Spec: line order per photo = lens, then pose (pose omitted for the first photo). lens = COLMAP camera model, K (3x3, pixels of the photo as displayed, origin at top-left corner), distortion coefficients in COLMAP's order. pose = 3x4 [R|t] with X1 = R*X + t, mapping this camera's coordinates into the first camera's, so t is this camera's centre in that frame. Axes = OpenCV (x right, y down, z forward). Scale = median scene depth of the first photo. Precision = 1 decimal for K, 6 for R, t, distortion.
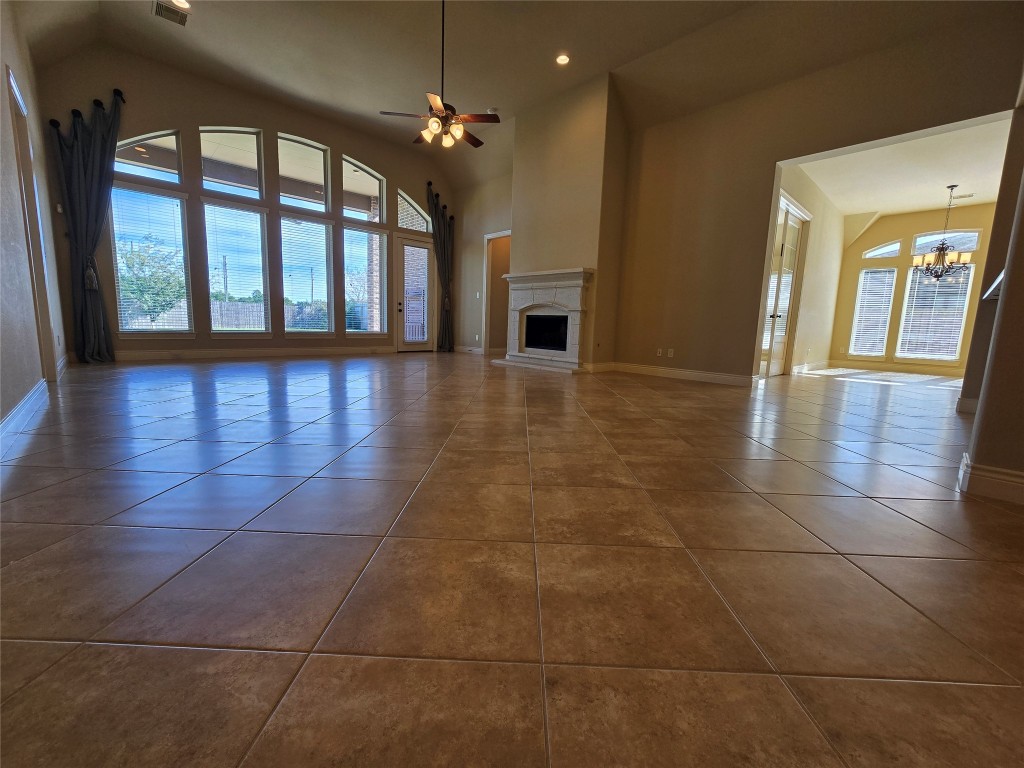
lens RADIAL K [[419.8, 0, 509.5], [0, 419.8, 381.2], [0, 0, 1]] dist [-0.003759, -0.000082]
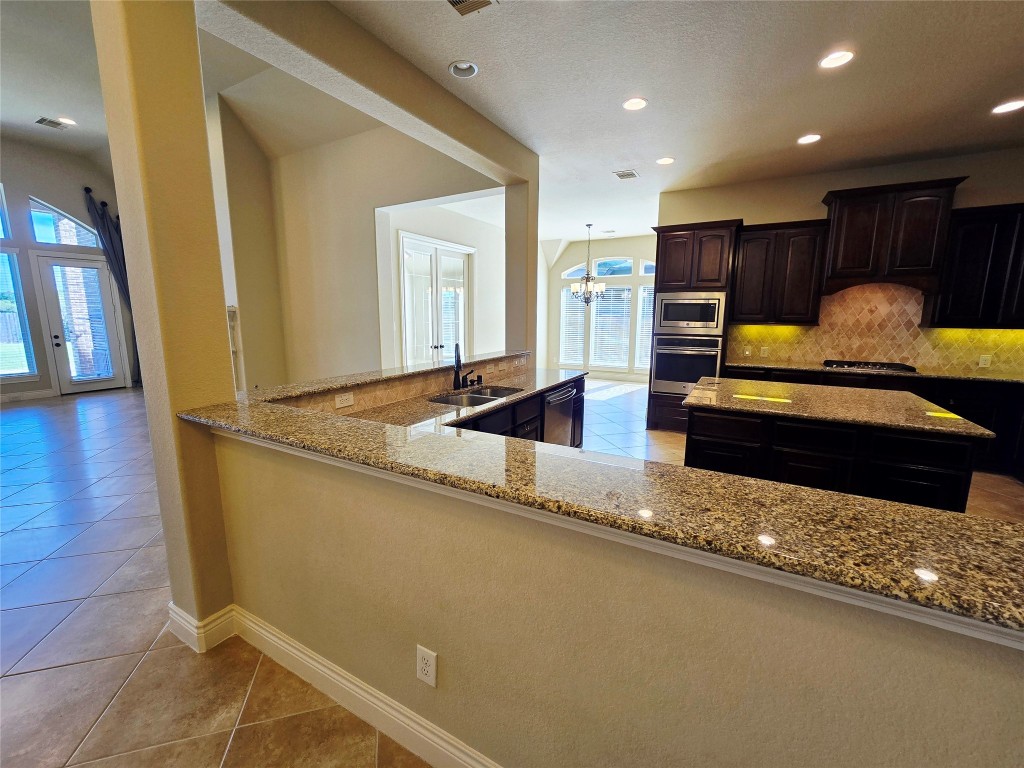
lens RADIAL K [[419.8, 0, 509.5], [0, 419.8, 381.2], [0, 0, 1]] dist [-0.003759, -0.000082]
pose [[0.955227, -0.077222, 0.285619, 0.415873], [0.069260, 0.996879, 0.037890, -0.080993], [-0.287654, -0.016411, 0.957594, -0.048831]]
